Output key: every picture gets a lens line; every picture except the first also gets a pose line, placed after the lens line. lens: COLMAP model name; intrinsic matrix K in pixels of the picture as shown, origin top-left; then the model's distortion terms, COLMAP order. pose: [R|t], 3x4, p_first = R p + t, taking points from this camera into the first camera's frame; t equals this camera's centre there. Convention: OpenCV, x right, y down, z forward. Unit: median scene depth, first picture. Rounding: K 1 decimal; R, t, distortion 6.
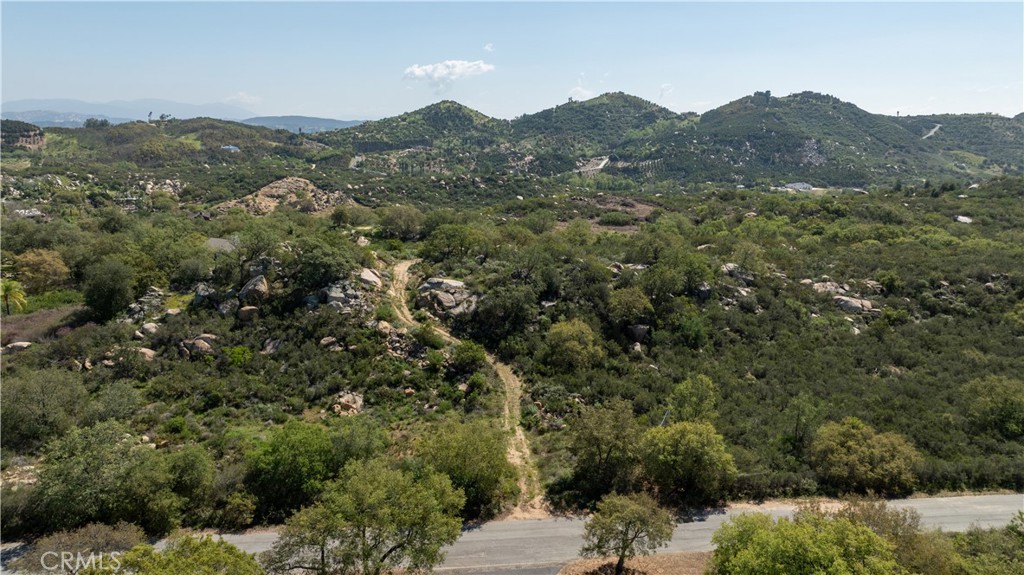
lens RADIAL K [[722.6, 0, 514.1], [0, 722.6, 284.8], [0, 0, 1]] dist [-0.030832, 0.023493]
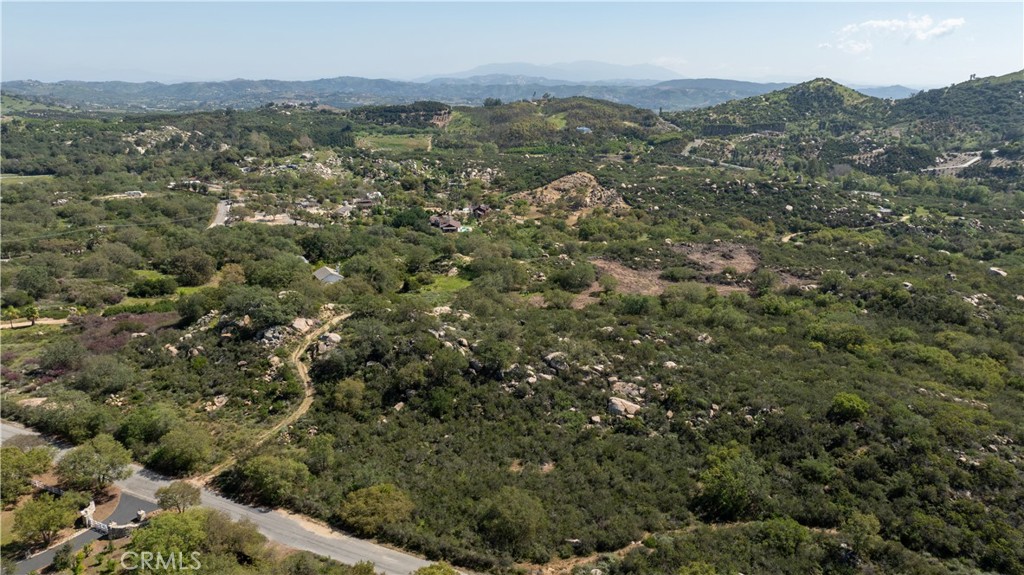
lens RADIAL K [[722.6, 0, 514.0], [0, 722.6, 290.5], [0, 0, 1]] dist [-0.030832, 0.023493]
pose [[0.850050, 0.140492, -0.507620, 0.207912], [-0.109918, 0.989867, 0.089895, -0.058314], [0.515105, -0.020619, 0.856879, -0.027559]]
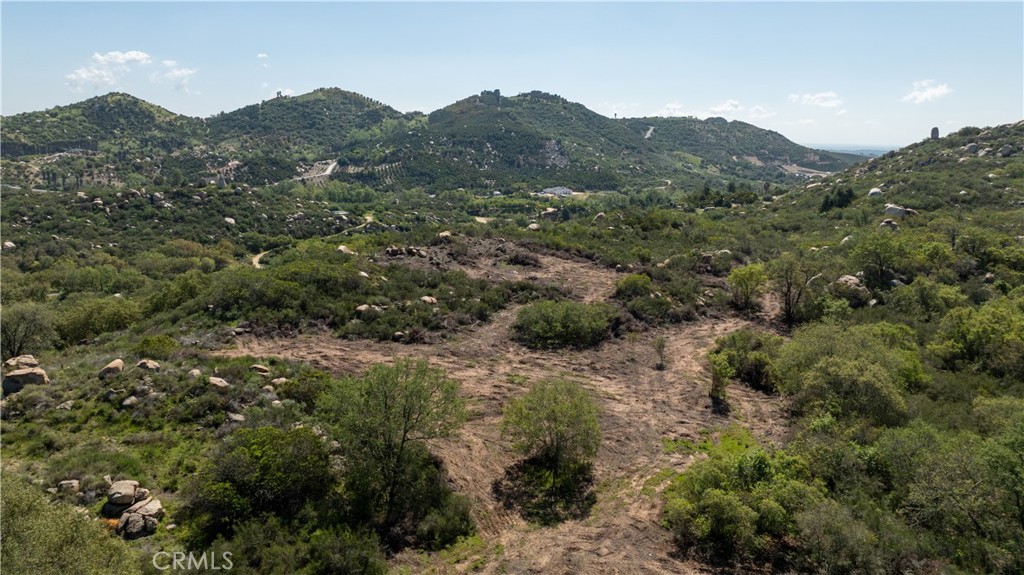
lens RADIAL K [[722.6, 0, 513.2], [0, 722.6, 286.6], [0, 0, 1]] dist [-0.030832, 0.023493]
pose [[0.924043, -0.073091, 0.375237, -0.004073], [0.074754, 0.997150, 0.010144, -0.048240], [-0.374909, 0.018677, 0.926873, 0.292634]]
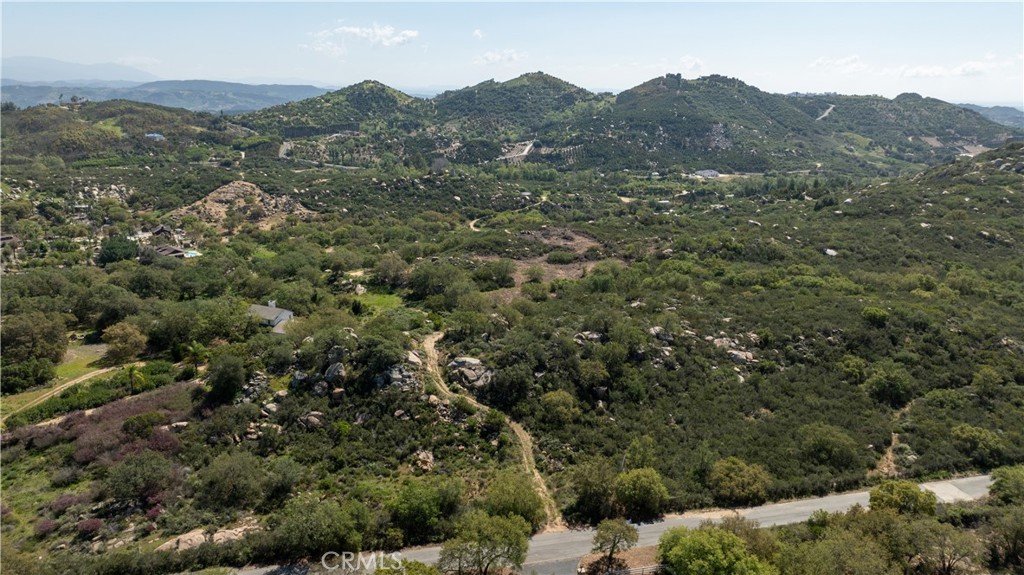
lens RADIAL K [[722.6, 0, 514.2], [0, 722.6, 284.4], [0, 0, 1]] dist [-0.030832, 0.023493]
pose [[0.993389, -0.025429, 0.111941, -0.032399], [0.019919, 0.998547, 0.050073, -0.045968], [-0.113052, -0.047512, 0.992453, -0.088376]]
